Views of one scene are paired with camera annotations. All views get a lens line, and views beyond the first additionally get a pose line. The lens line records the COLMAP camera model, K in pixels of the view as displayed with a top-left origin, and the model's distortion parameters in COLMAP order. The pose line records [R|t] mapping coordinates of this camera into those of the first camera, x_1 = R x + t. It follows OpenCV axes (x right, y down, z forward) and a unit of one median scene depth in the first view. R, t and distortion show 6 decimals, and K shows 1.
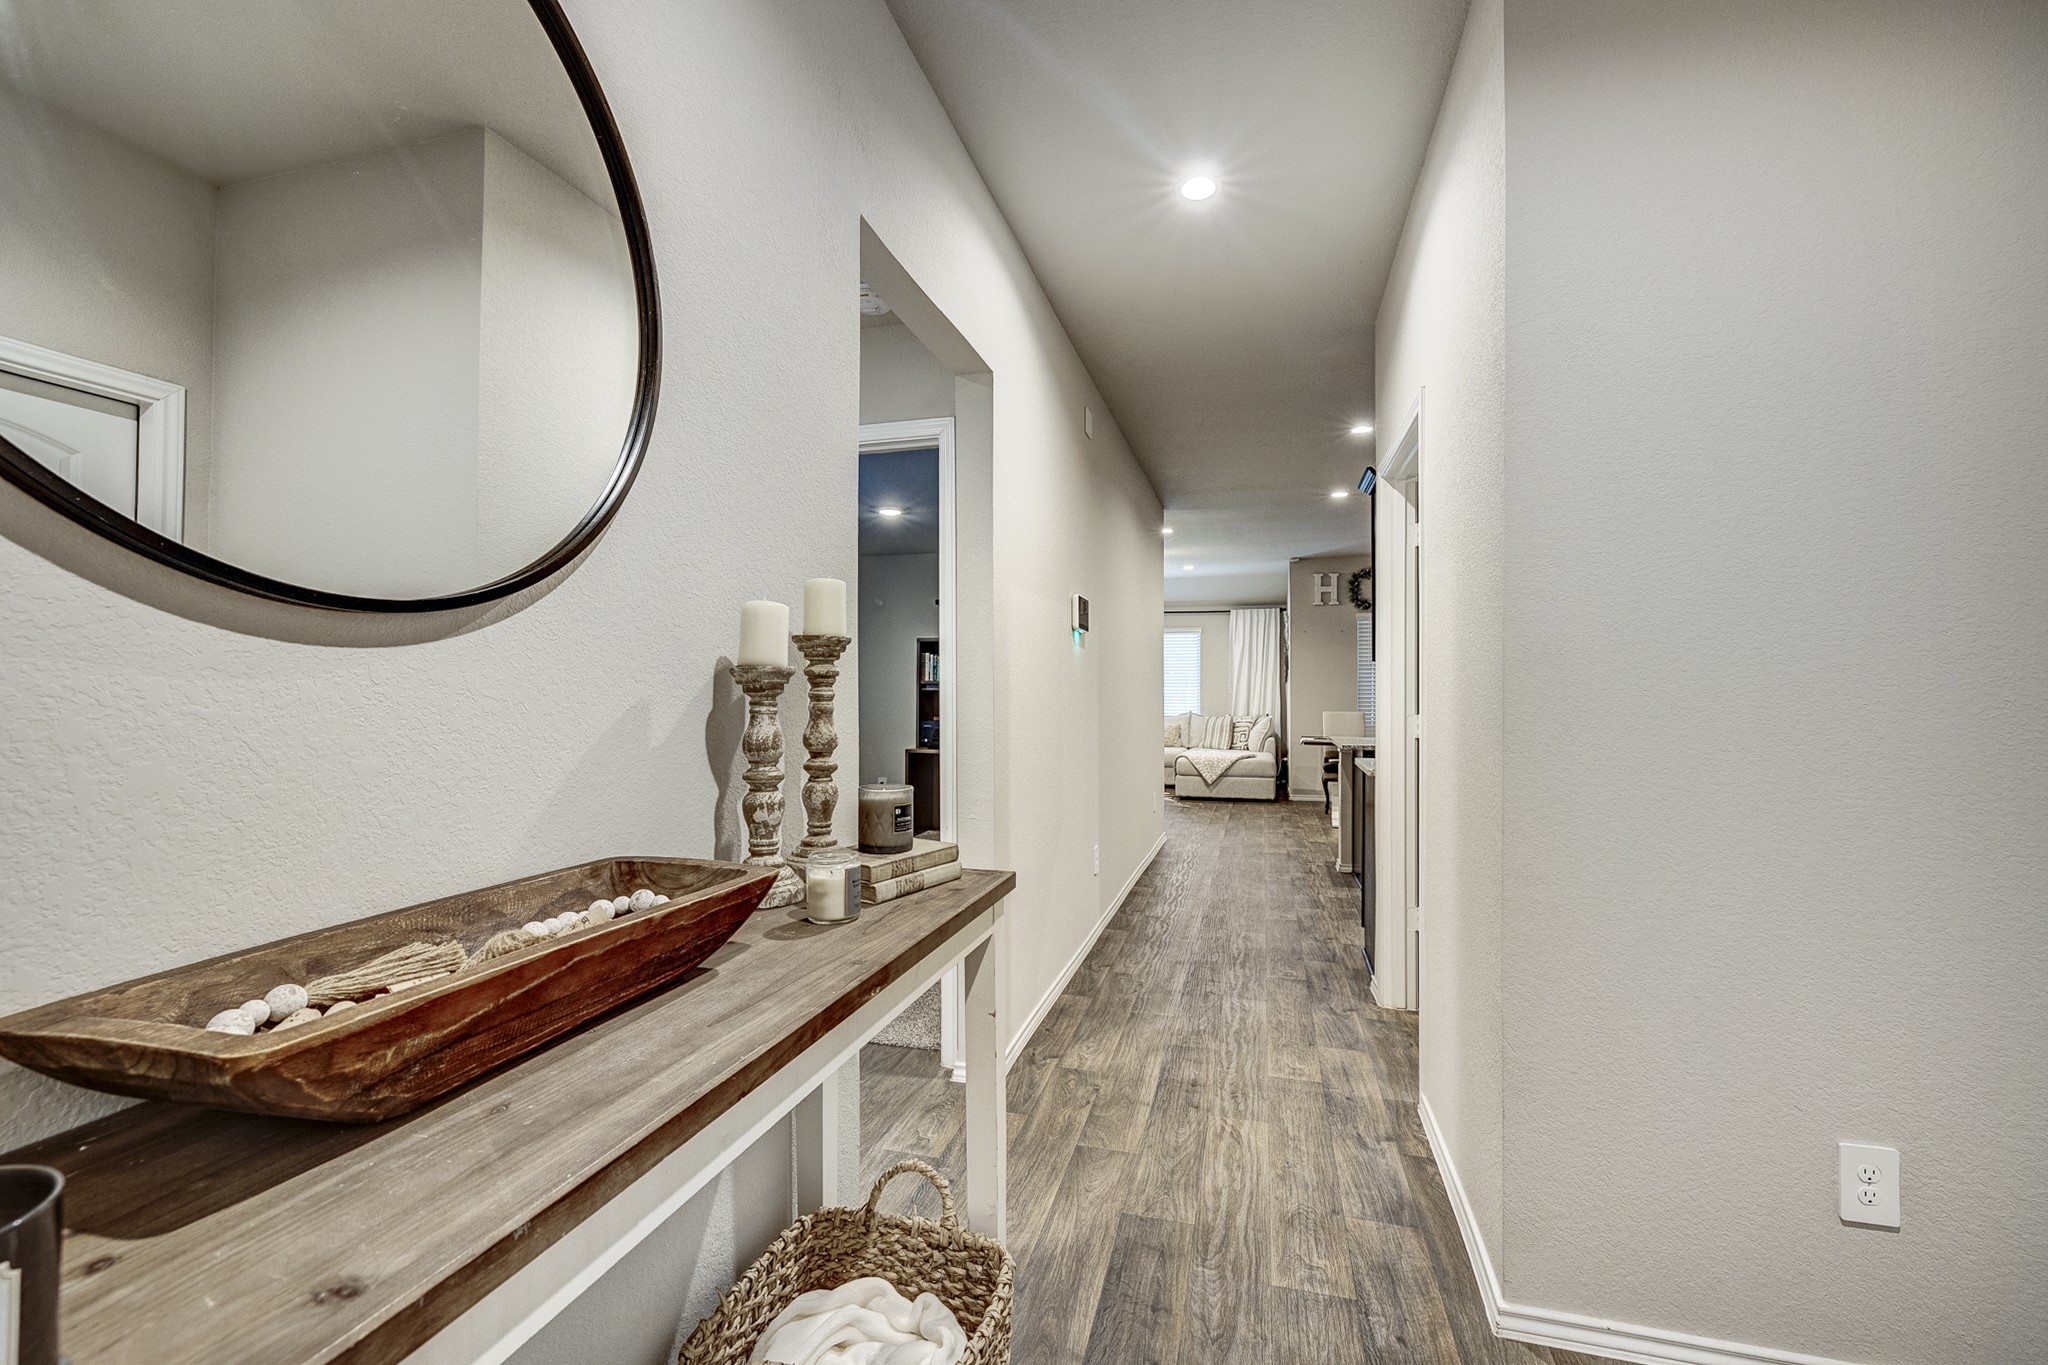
lens RADIAL K [[881.0, 0, 1030.9], [0, 881.0, 691.9], [0, 0, 1]] dist [0.001317, 0.000365]
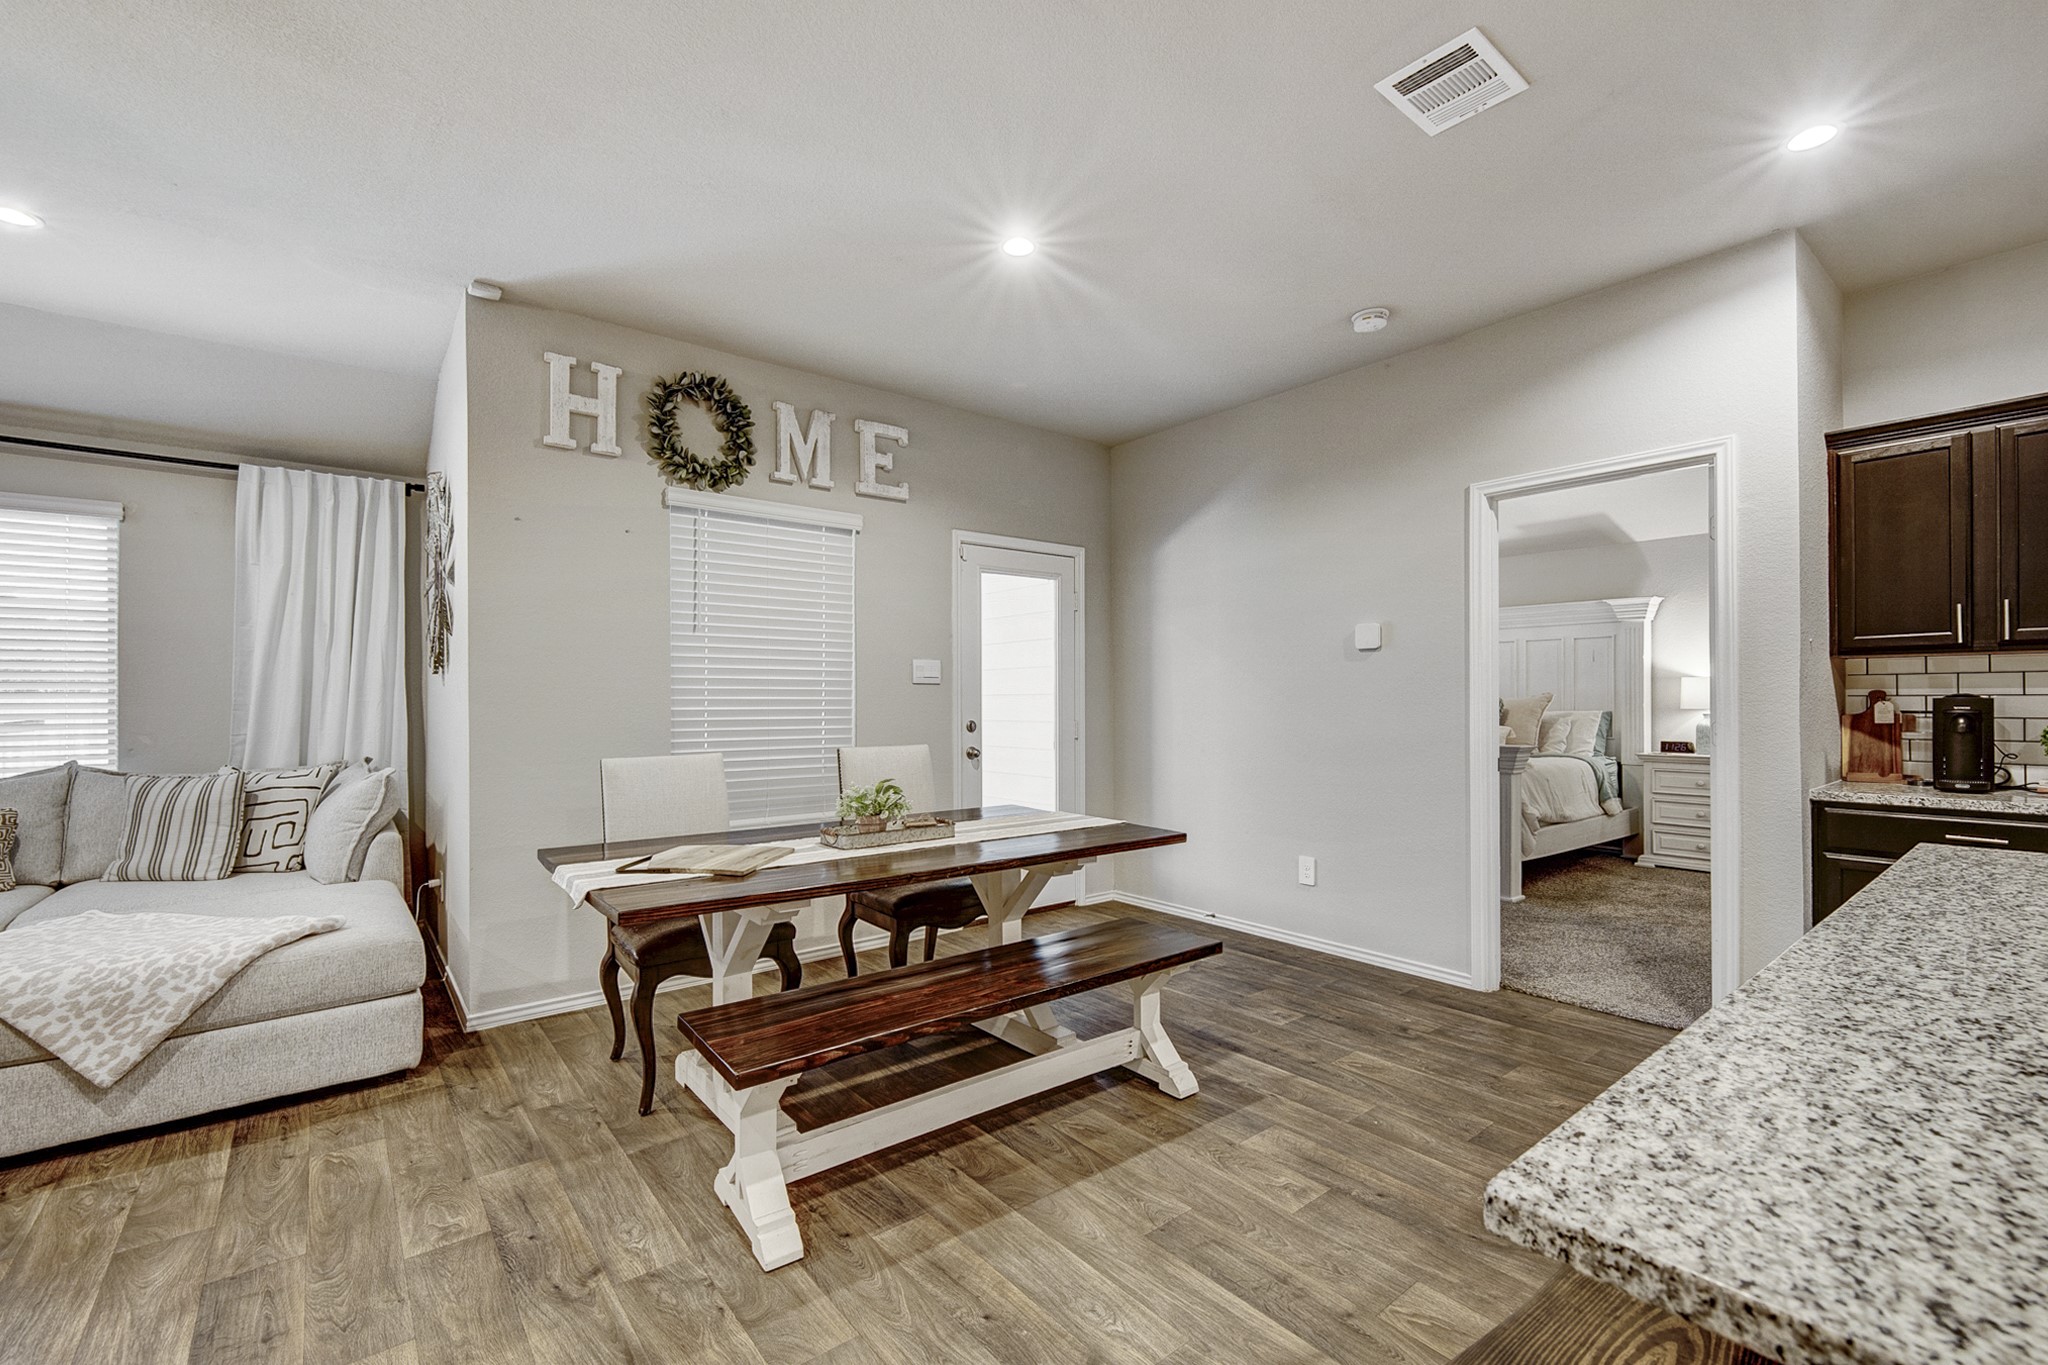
lens RADIAL K [[881.0, 0, 1030.9], [0, 881.0, 691.9], [0, 0, 1]] dist [0.001317, 0.000365]
pose [[0.592087, 0.002516, 0.805870, 0.144197], [0.006815, 0.999944, -0.008129, 0.002160], [-0.805845, 0.010306, 0.592037, 0.596633]]
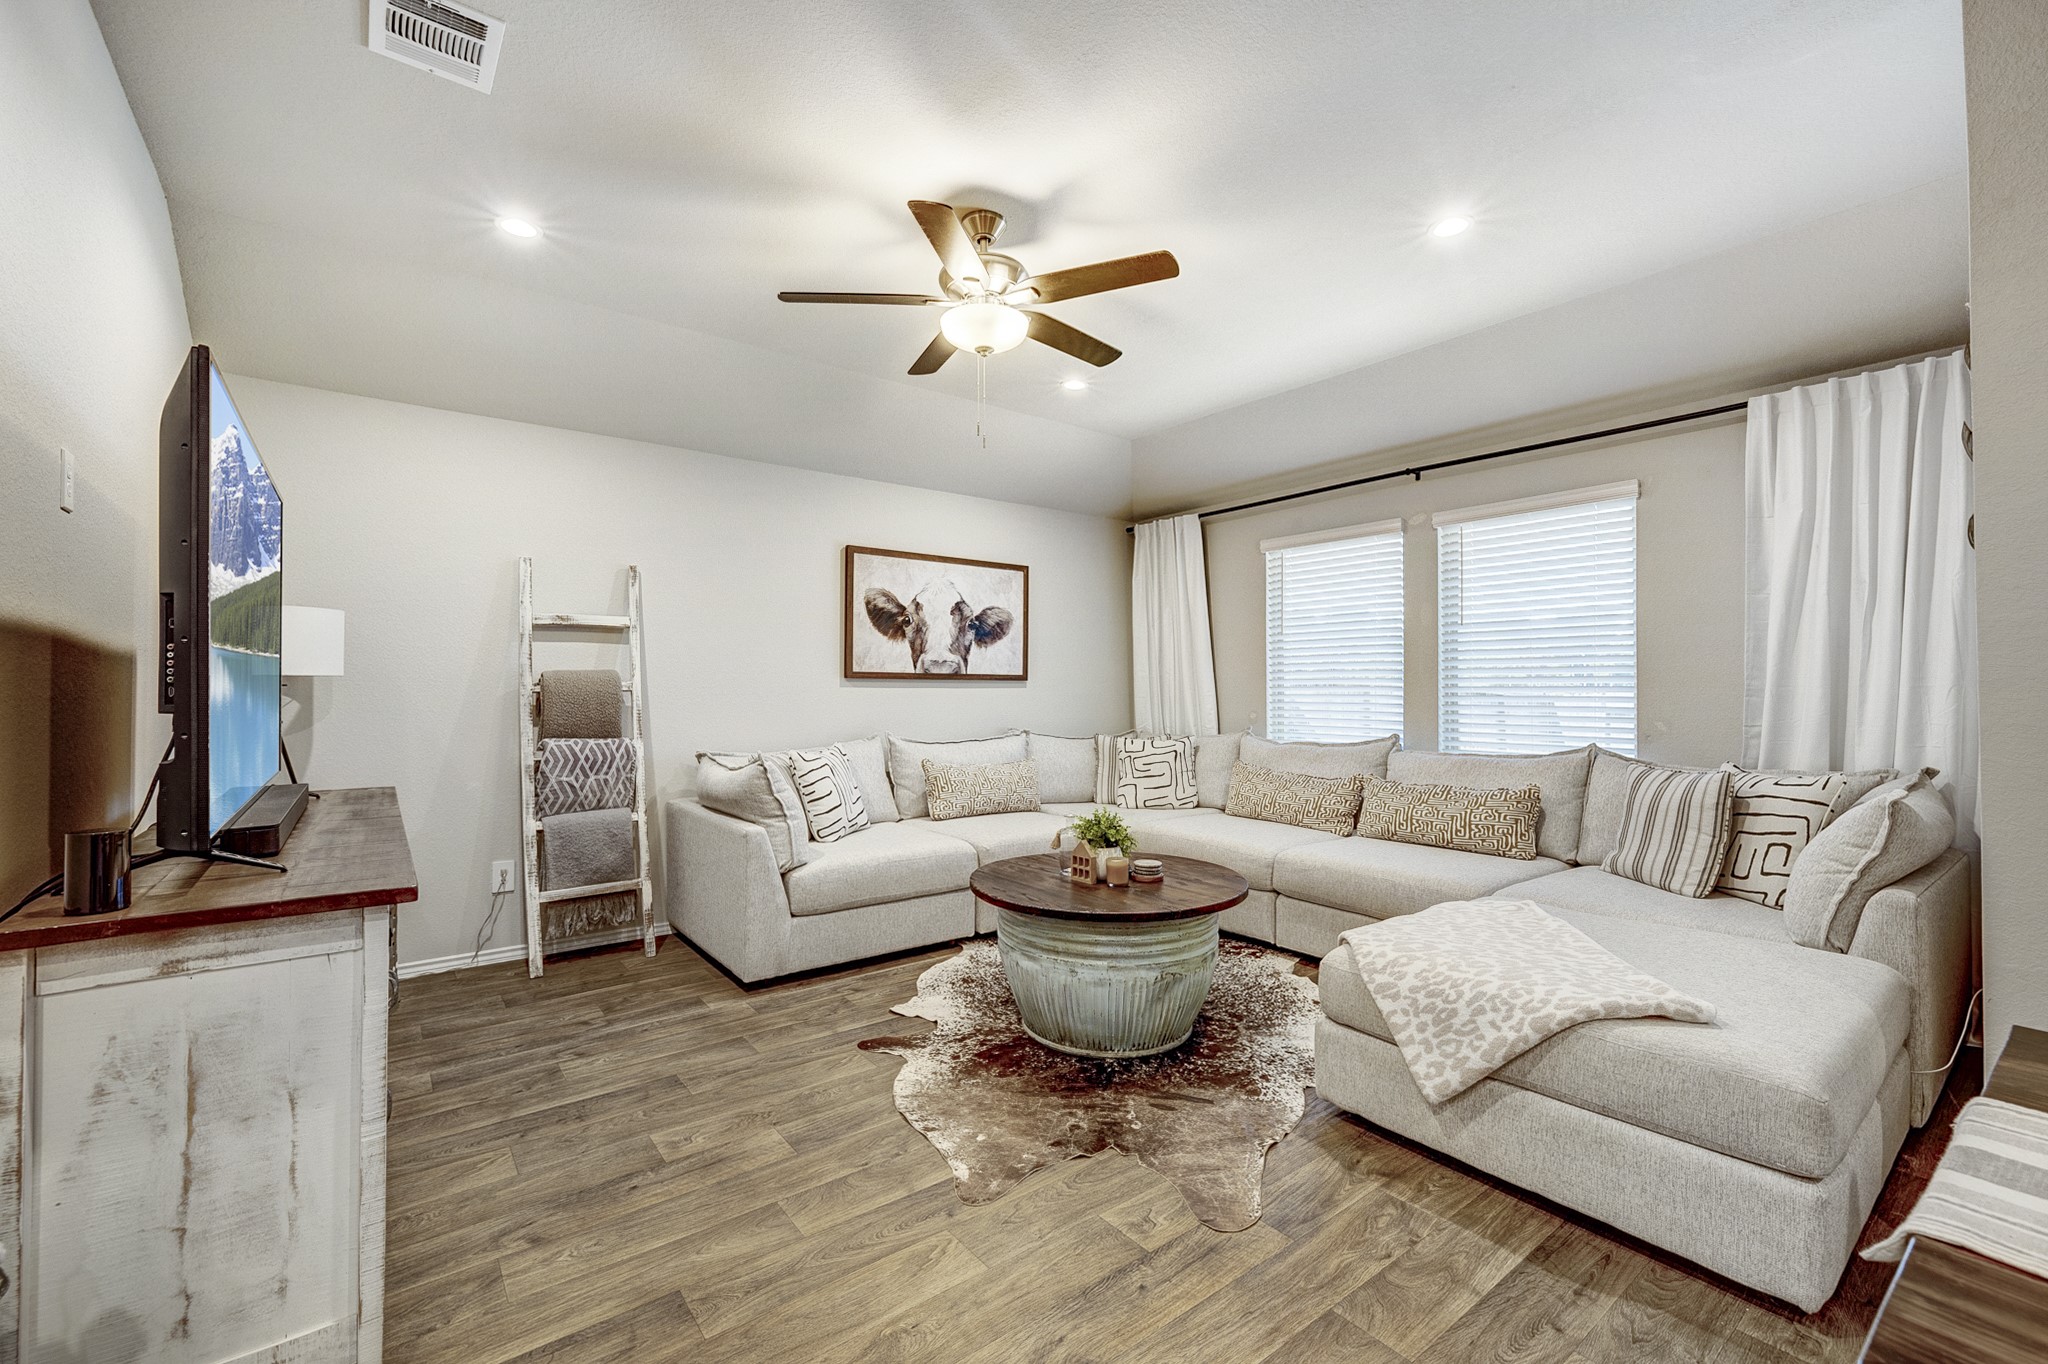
lens RADIAL K [[853.0, 0, 1024.0], [0, 853.0, 682.0], [0, 0, 1]] dist [0.001182, 0.000282]
pose [[0.794000, -0.006124, -0.607887, 0.228818], [0.000030, 0.999950, -0.010035, 0.002488], [0.607918, 0.007950, 0.793960, 0.697963]]
